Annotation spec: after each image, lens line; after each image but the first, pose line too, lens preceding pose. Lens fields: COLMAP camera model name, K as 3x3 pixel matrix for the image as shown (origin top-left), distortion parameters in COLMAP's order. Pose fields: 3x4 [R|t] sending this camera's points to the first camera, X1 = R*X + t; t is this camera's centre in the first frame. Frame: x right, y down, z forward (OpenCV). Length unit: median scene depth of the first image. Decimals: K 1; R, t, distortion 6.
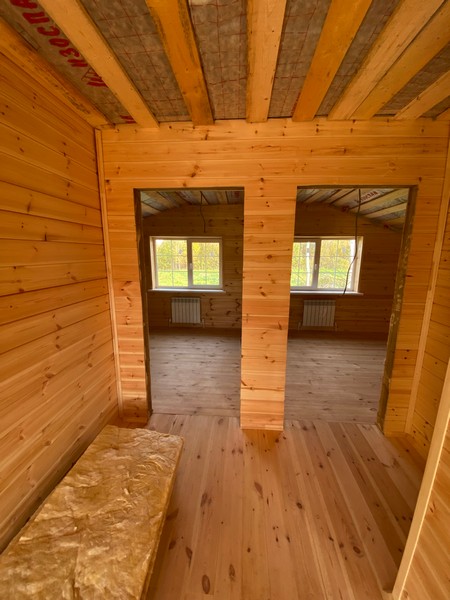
lens RADIAL K [[244.9, 0, 224.5], [0, 244.9, 299.6], [0, 0, 1]] dist [0.003794, -0.013026]
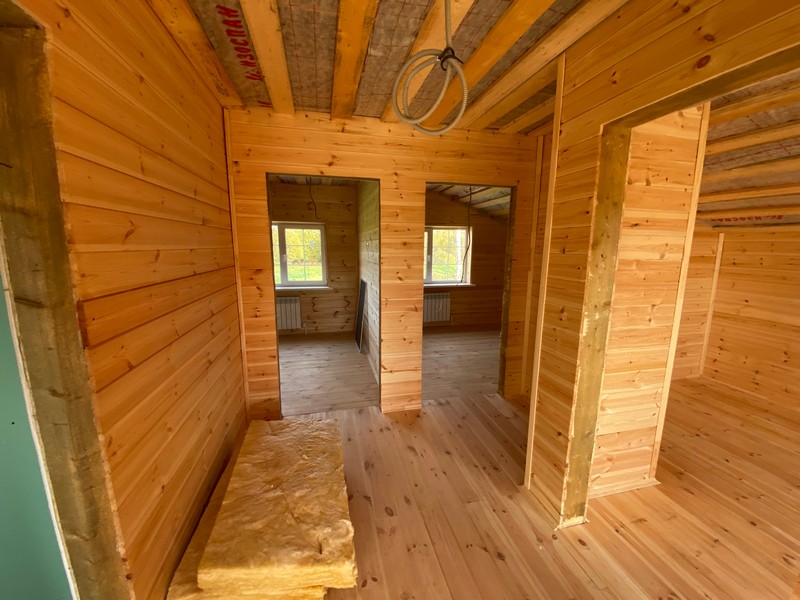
lens RADIAL K [[326.6, 0, 400.5], [0, 326.6, 298.9], [0, 0, 1]] dist [0.003794, -0.013026]
pose [[0.952697, -0.045825, 0.300447, -0.245822], [0.053547, 0.998412, -0.017515, 0.082348], [-0.299167, 0.032774, 0.953638, -0.323380]]
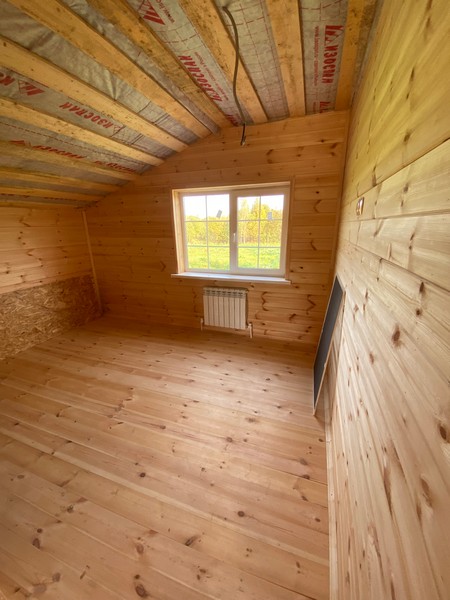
lens RADIAL K [[244.9, 0, 225.1], [0, 244.9, 303.3], [0, 0, 1]] dist [0.003794, -0.013026]
pose [[0.966442, 0.062264, -0.249226, 0.008115], [-0.032647, 0.992084, 0.121255, -0.108756], [0.254803, -0.109050, 0.960824, 0.889372]]
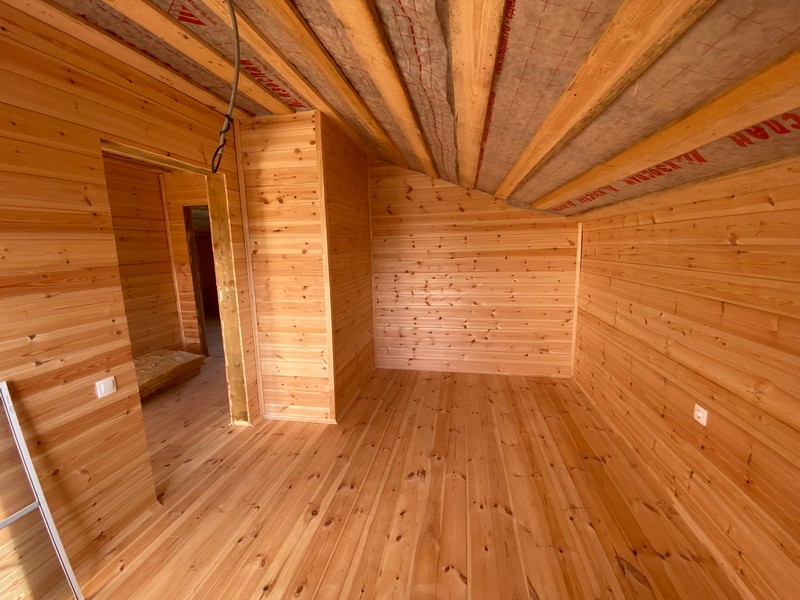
lens RADIAL K [[326.6, 0, 401.1], [0, 326.6, 299.8], [0, 0, 1]] dist [0.003794, -0.013026]
pose [[0.993591, -0.008222, -0.112735, 1.167563], [0.005583, 0.999704, -0.023700, 0.201811], [0.112896, 0.022919, 0.993342, -0.870667]]
